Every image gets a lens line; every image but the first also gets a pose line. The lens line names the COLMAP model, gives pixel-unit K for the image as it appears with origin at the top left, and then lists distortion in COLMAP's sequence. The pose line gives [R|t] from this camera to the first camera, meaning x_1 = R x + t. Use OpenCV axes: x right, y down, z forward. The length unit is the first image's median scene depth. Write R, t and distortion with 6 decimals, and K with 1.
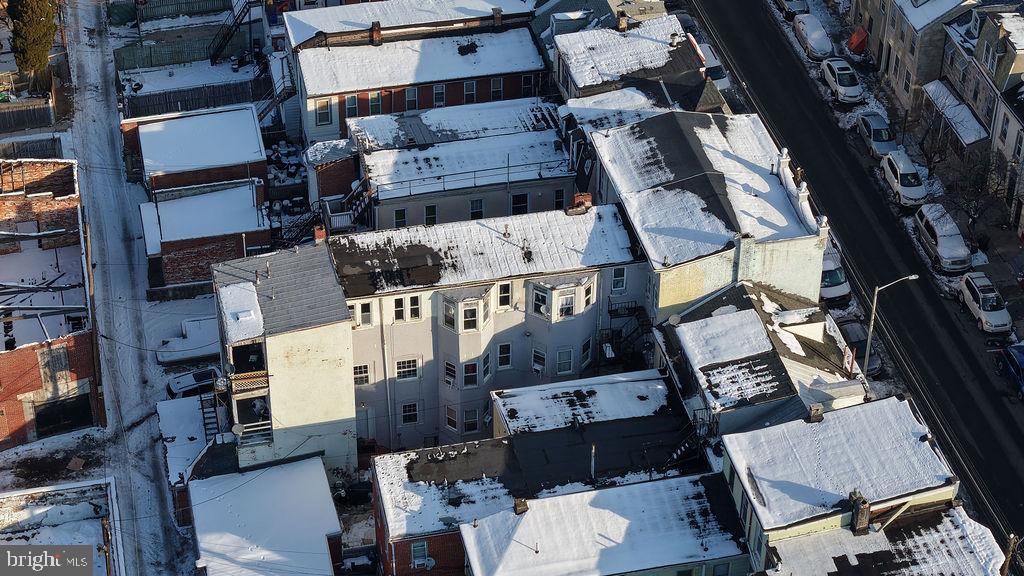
lens RADIAL K [[2158.1, 0, 510.7], [0, 2158.1, 281.0], [0, 0, 1]] dist [-0.163354, 0.000000]
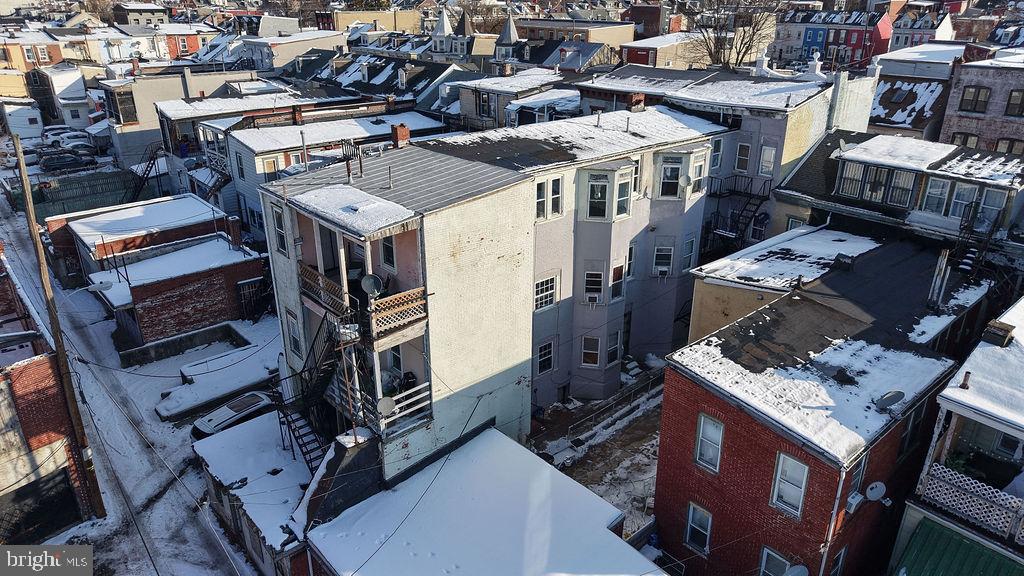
lens RADIAL K [[686.0, 0, 512.0], [0, 686.0, 288.4], [0, 0, 1]] dist [0.020444, -0.022682]
pose [[0.877590, -0.190490, 0.439943, -0.168295], [0.288758, 0.942567, -0.167889, 0.077731], [-0.382694, 0.274375, 0.882193, 0.791646]]
